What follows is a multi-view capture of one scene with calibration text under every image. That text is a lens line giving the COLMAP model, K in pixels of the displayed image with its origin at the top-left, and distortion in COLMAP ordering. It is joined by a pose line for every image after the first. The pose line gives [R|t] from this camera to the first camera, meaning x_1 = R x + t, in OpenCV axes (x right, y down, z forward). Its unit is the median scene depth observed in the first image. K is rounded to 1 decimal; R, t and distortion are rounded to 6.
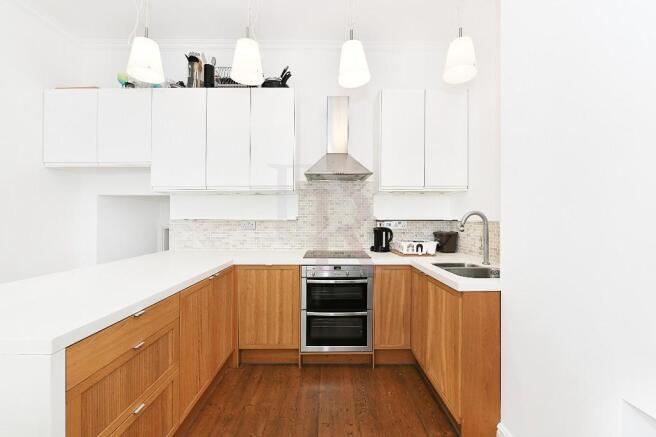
lens RADIAL K [[274.4, 0, 328.0], [0, 274.4, 218.5], [0, 0, 1]] dist [-0.000347, -0.000015]
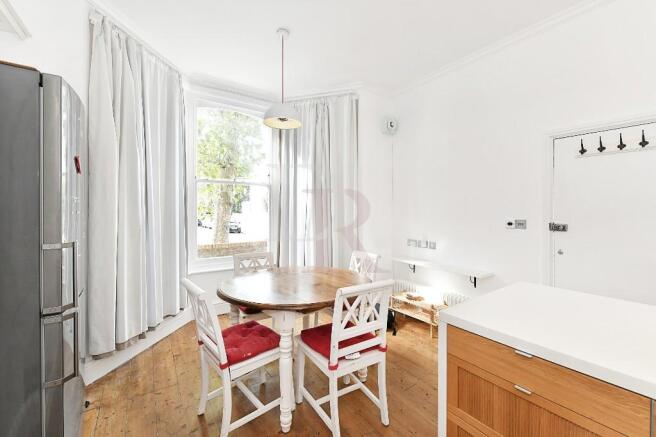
lens RADIAL K [[282.4, 0, 328.0], [0, 282.4, 218.5], [0, 0, 1]] dist [-0.000031, -0.000010]
pose [[-0.850892, 0.001611, -0.525339, 0.247453], [-0.002128, 0.999977, 0.006513, -0.069021], [0.525337, 0.006660, -0.850868, 1.155773]]
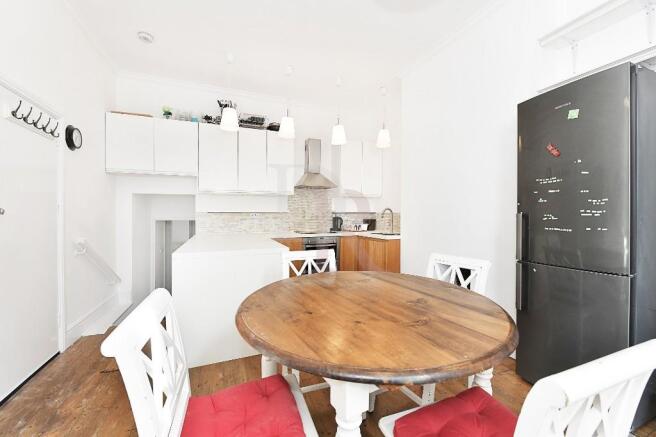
lens RADIAL K [[282.4, 0, 328.0], [0, 282.4, 218.5], [0, 0, 1]] dist [-0.000031, -0.000010]
pose [[0.933231, -0.007653, 0.359195, -0.508774], [0.002010, 0.999869, 0.016079, 0.013963], [-0.359271, -0.014283, 0.933124, -0.654663]]
